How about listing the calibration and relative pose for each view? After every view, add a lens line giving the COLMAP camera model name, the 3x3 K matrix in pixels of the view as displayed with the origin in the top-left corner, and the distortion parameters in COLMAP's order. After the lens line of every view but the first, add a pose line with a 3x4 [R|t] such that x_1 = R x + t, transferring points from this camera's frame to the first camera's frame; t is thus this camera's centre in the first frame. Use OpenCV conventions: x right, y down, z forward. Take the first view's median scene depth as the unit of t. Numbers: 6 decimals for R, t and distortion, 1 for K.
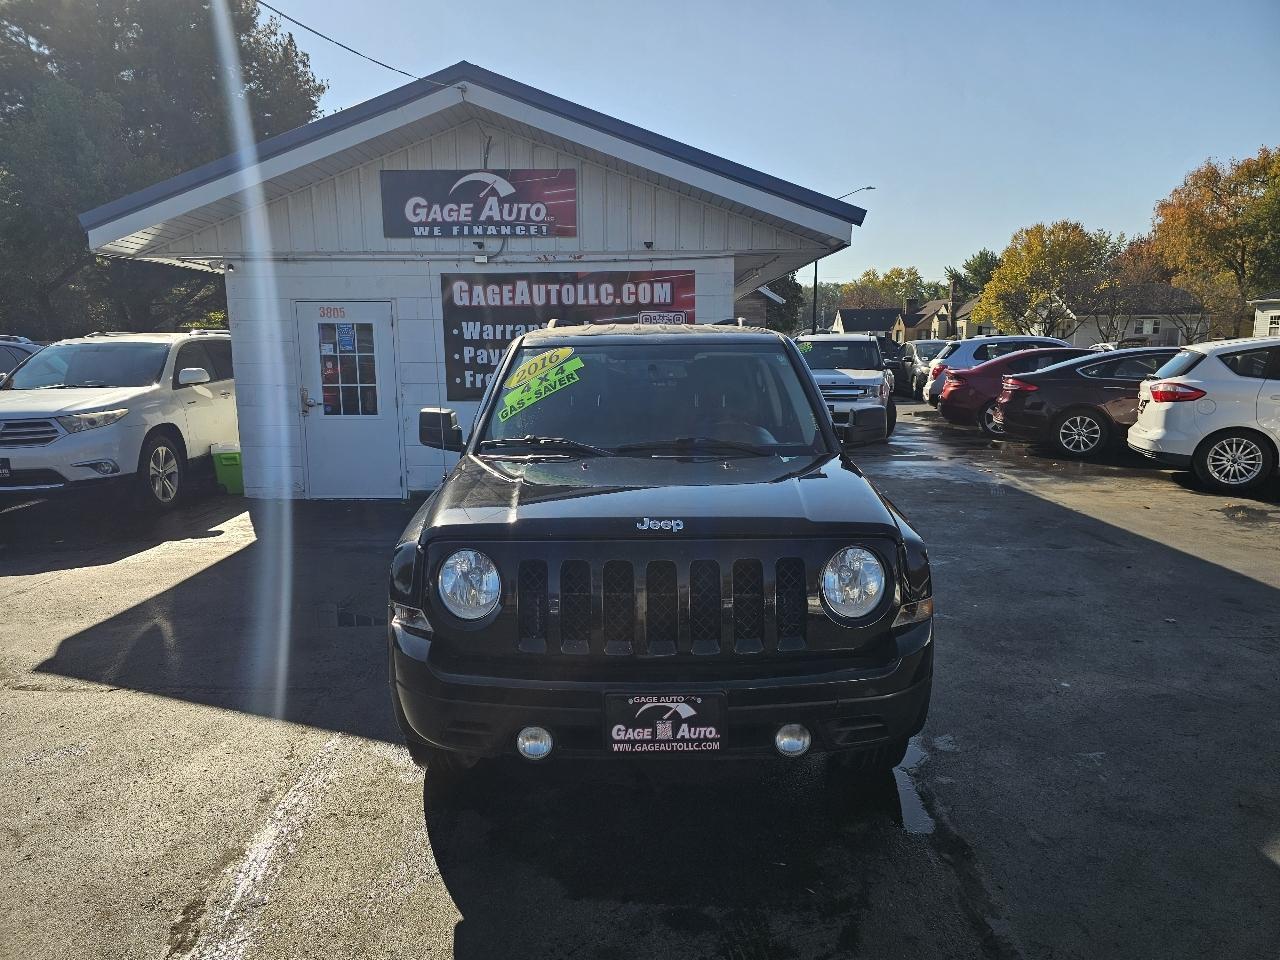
lens RADIAL K [[849.3, 0, 640.0], [0, 849.3, 480.0], [0, 0, 1]] dist [0.064568, -0.057001]
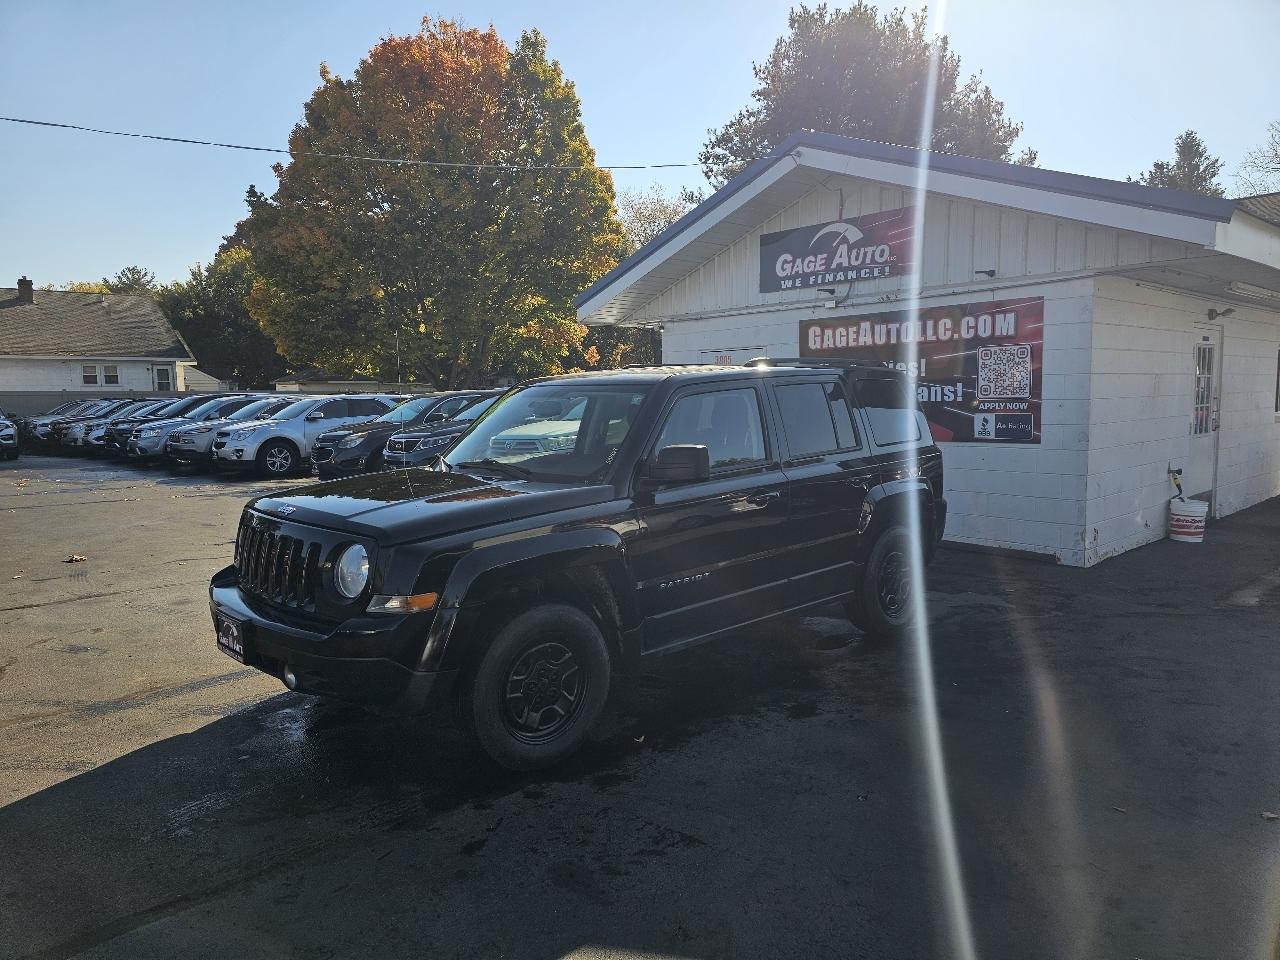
lens RADIAL K [[849.3, 0, 640.0], [0, 849.3, 480.0], [0, 0, 1]] dist [0.064568, -0.057001]
pose [[0.683903, 0.072795, -0.725932, 0.433687], [-0.106921, 0.994267, -0.001027, -0.017507], [0.721696, 0.078319, 0.687765, 0.125043]]
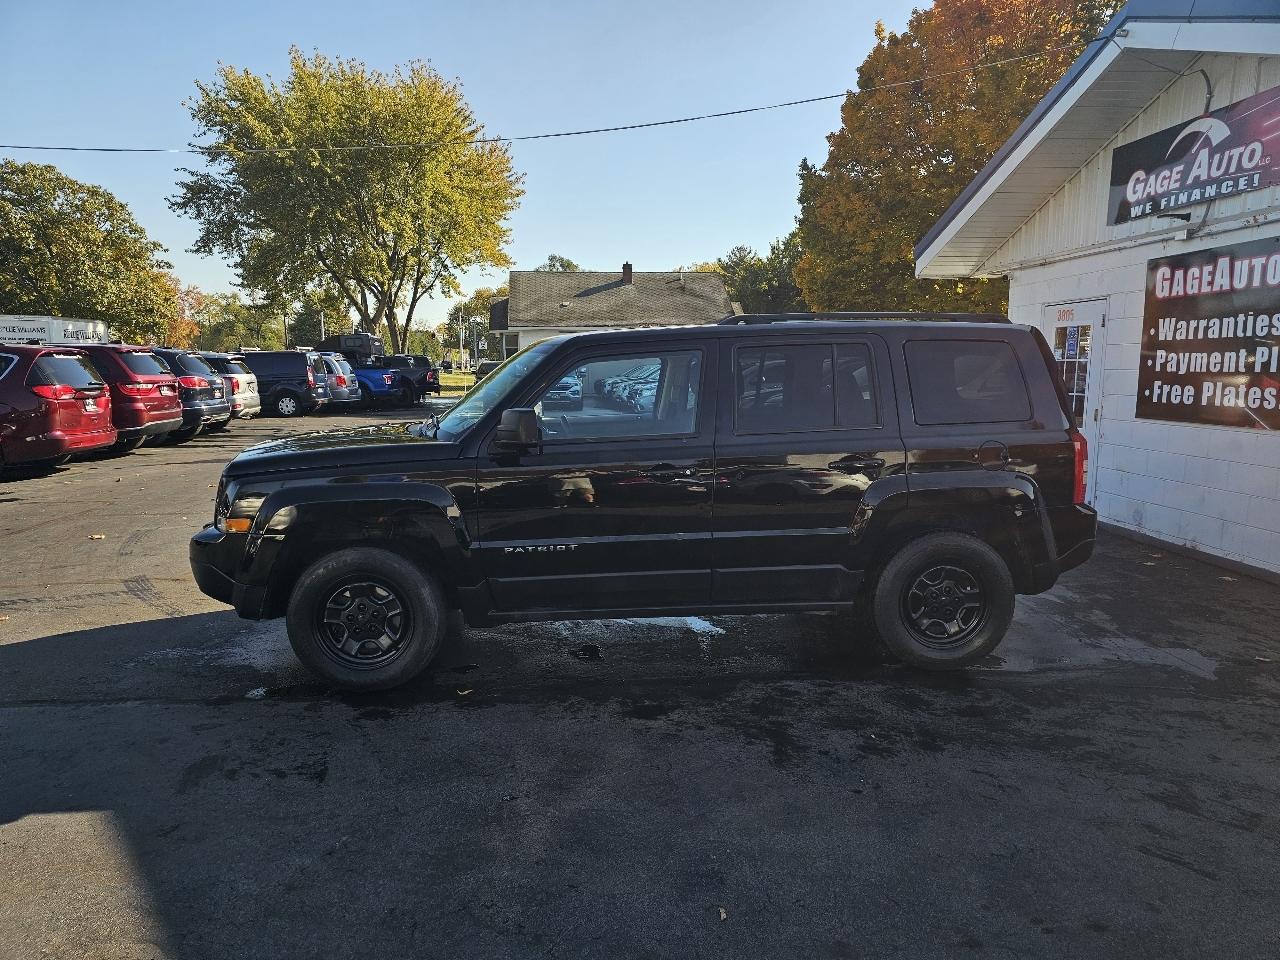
lens RADIAL K [[859.1, 0, 638.3], [0, 859.1, 493.9], [0, 0, 1]] dist [0.057669, -0.050649]
pose [[0.099801, 0.156316, -0.982652, 0.567764], [-0.154799, 0.977997, 0.139854, -0.066937], [0.982892, 0.138156, 0.121803, 0.462039]]
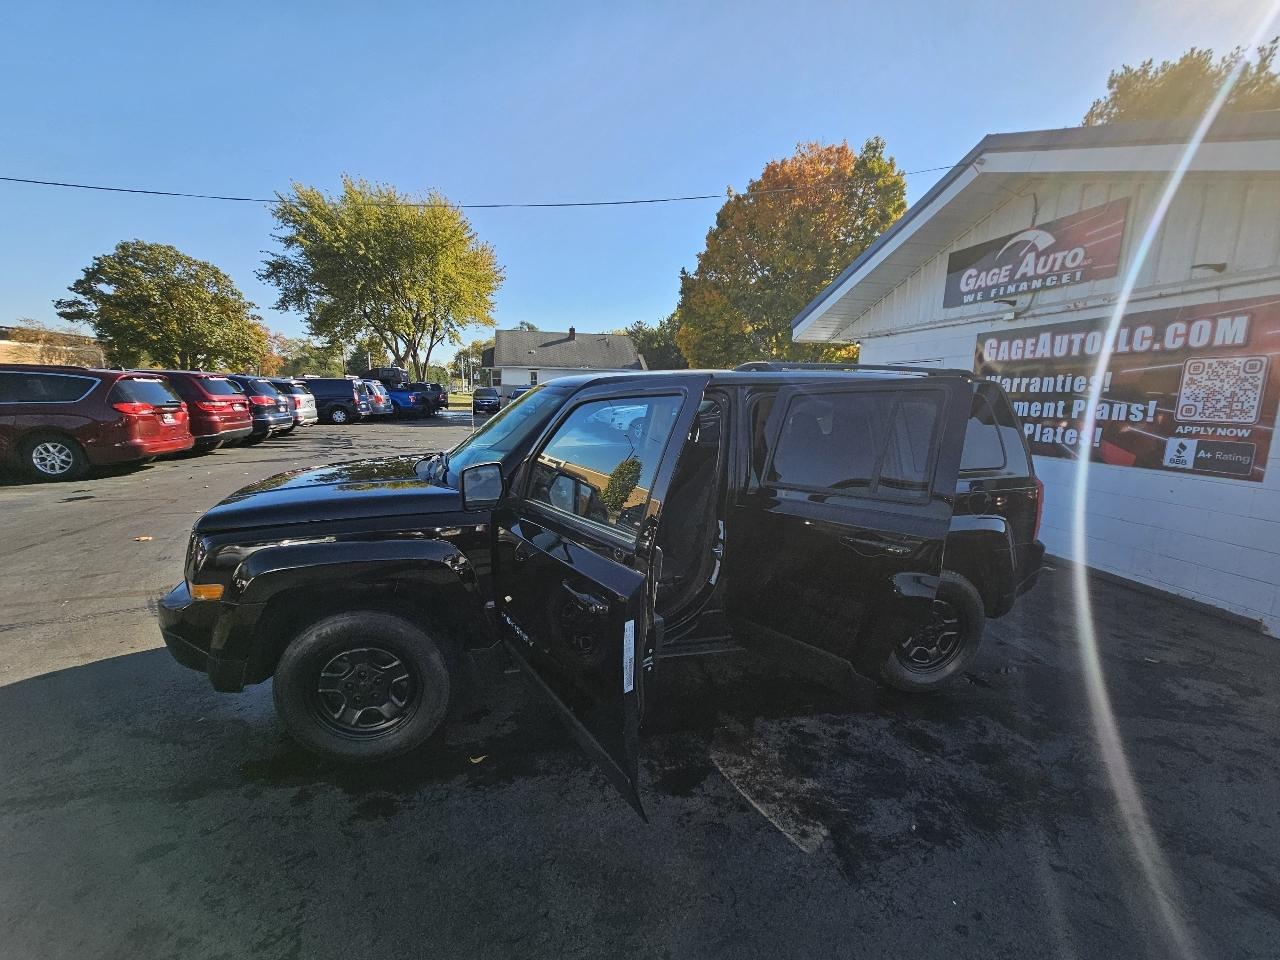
lens RADIAL K [[522.0, 0, 643.8], [0, 522.0, 484.1], [0, 0, 1]] dist [0.001623, -0.001425]
pose [[0.226821, 0.181538, -0.956868, 0.365184], [-0.176208, 0.973910, 0.143002, -0.070113], [0.957864, 0.136172, 0.252891, 0.436044]]
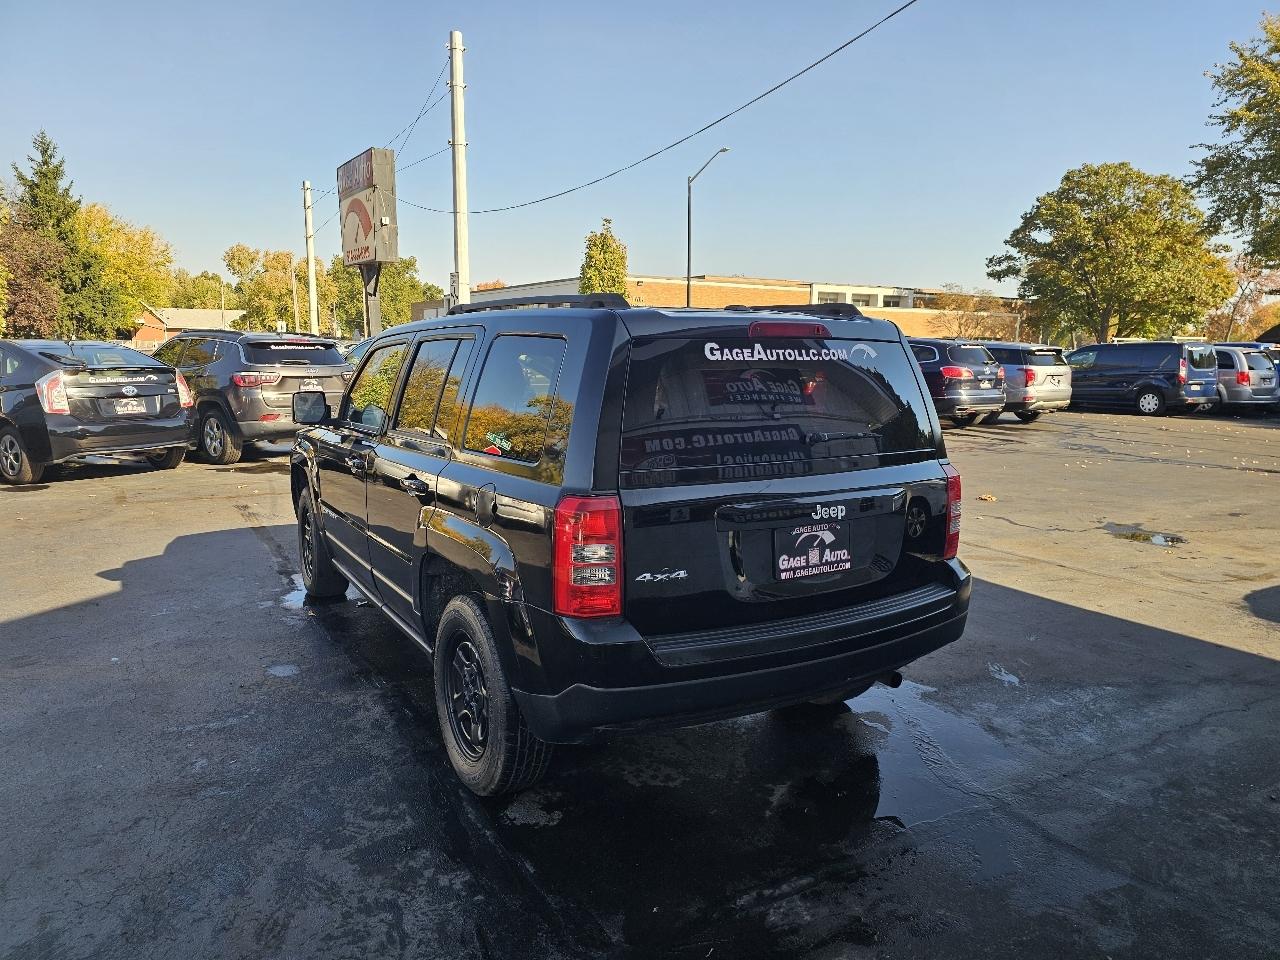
lens RADIAL K [[860.9, 0, 628.9], [0, 860.9, 494.9], [0, 0, 1]] dist [0.060175, -0.059808]
pose [[-0.857169, 0.082228, -0.508428, 0.228706], [-0.089196, 0.948556, 0.303786, -0.158254], [0.507252, 0.305746, -0.805739, 1.001627]]
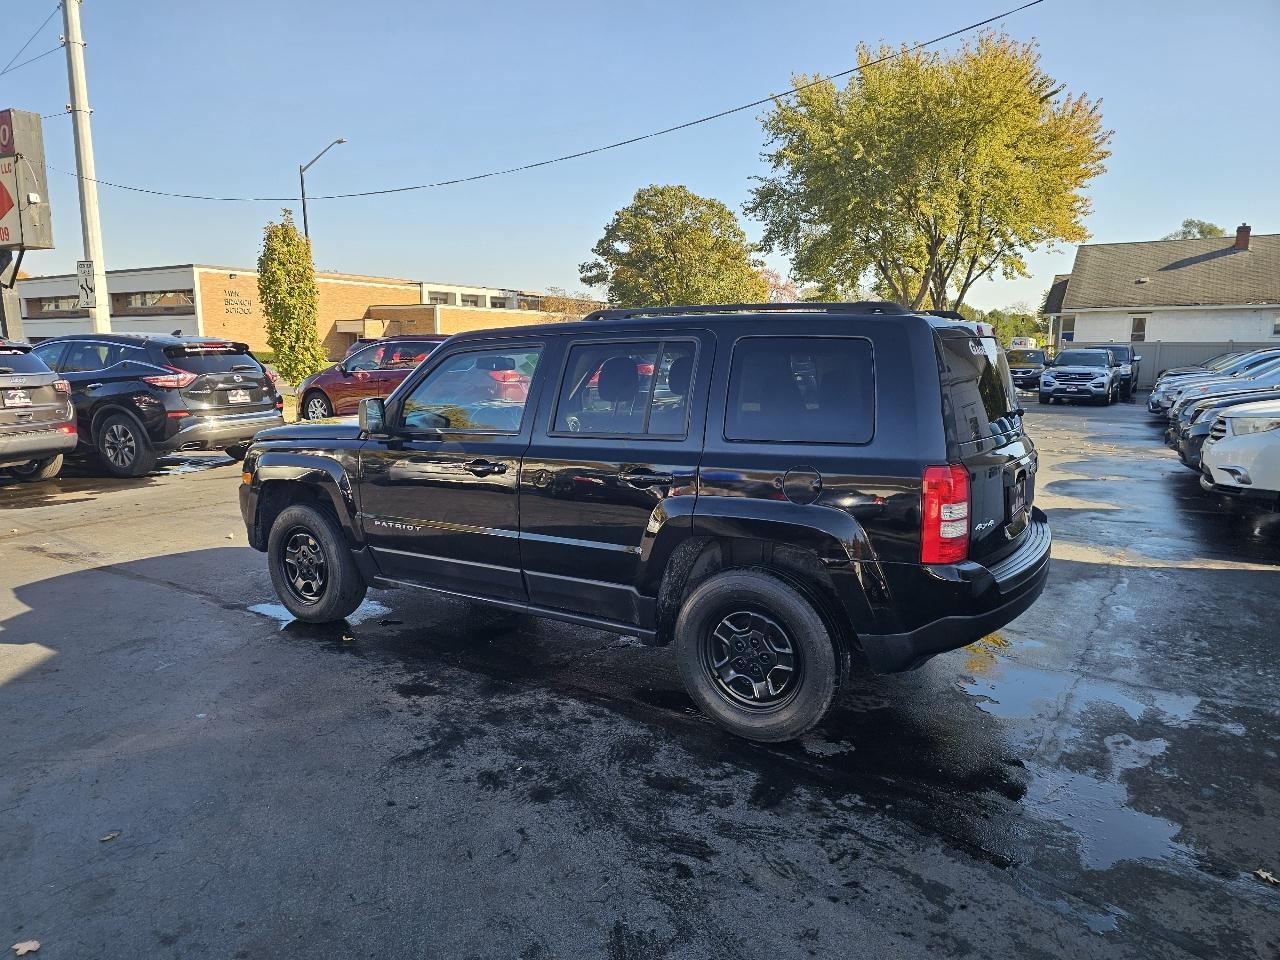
lens RADIAL K [[860.9, 0, 628.9], [0, 860.9, 494.9], [0, 0, 1]] dist [0.060175, -0.059808]
pose [[-0.538484, 0.145164, -0.830038, 0.465143], [-0.132455, 0.958221, 0.253512, -0.132239], [0.832160, 0.246454, -0.496759, 0.837929]]
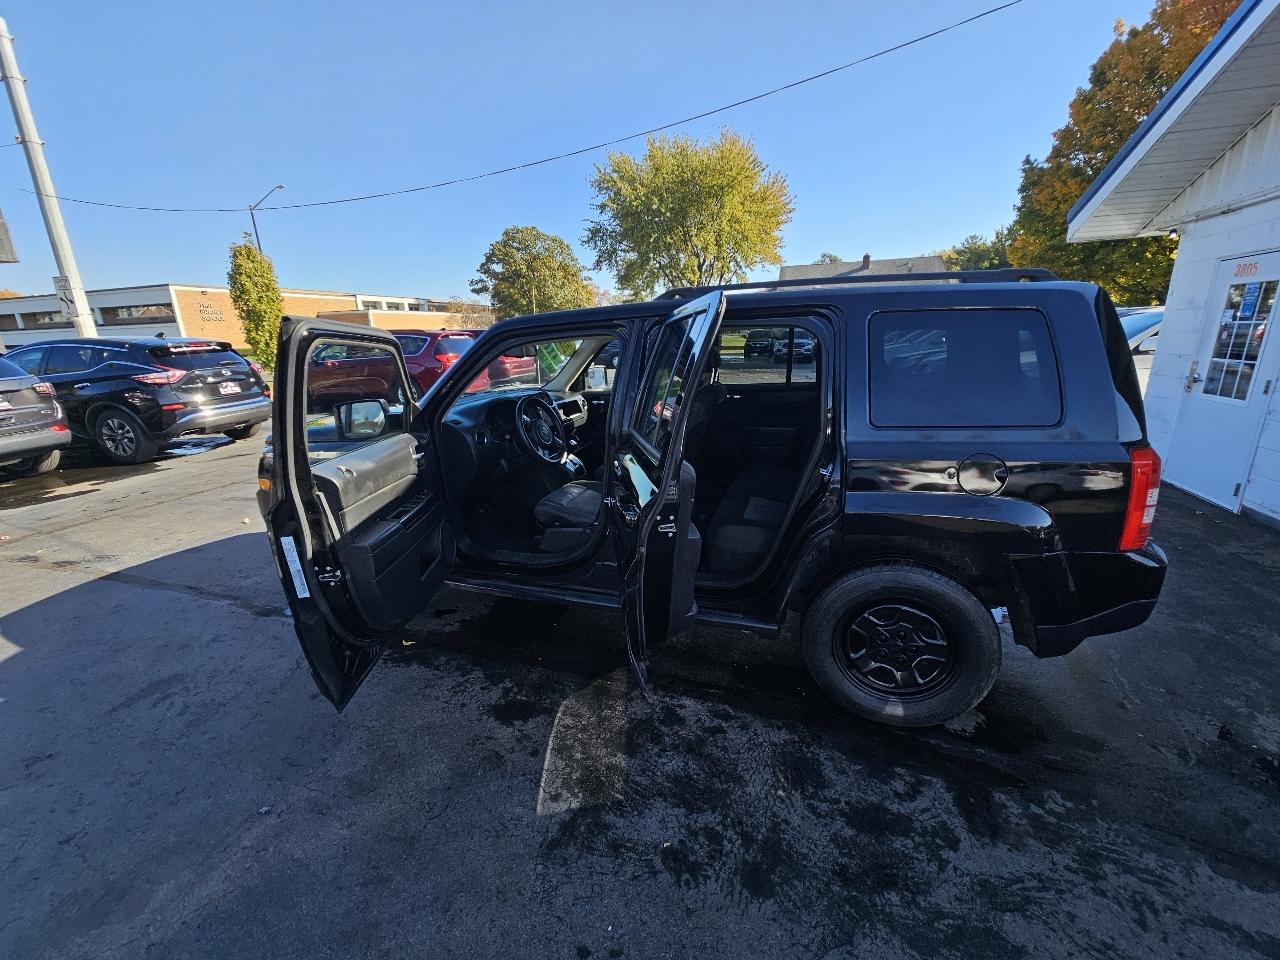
lens RADIAL K [[527.1, 0, 640.0], [0, 527.1, 480.0], [0, 0, 1]] dist [-0.001768, 0.000460]
pose [[-0.316151, 0.269171, -0.909723, 0.344210], [-0.120135, 0.939828, 0.319829, -0.099409], [0.941072, 0.210404, -0.264791, 0.641305]]
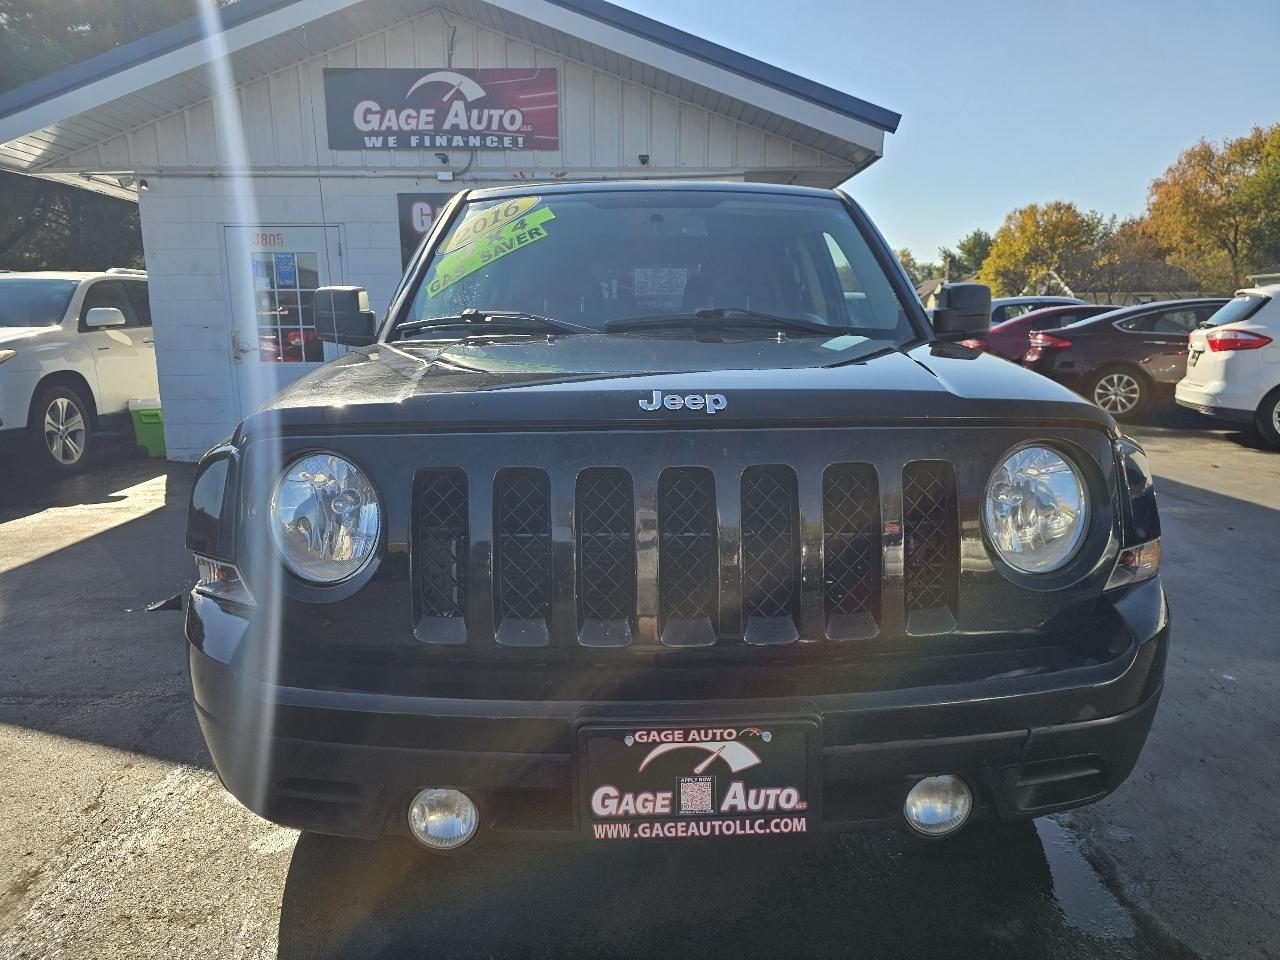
lens RADIAL K [[862.5, 0, 658.5], [0, 862.5, 473.9], [0, 0, 1]] dist [0.042413, -0.035122]
pose [[0.999563, -0.004913, 0.029144, -0.002102], [0.004570, 0.999920, 0.011810, 0.026663], [-0.029200, -0.011672, 0.999505, 0.134318]]
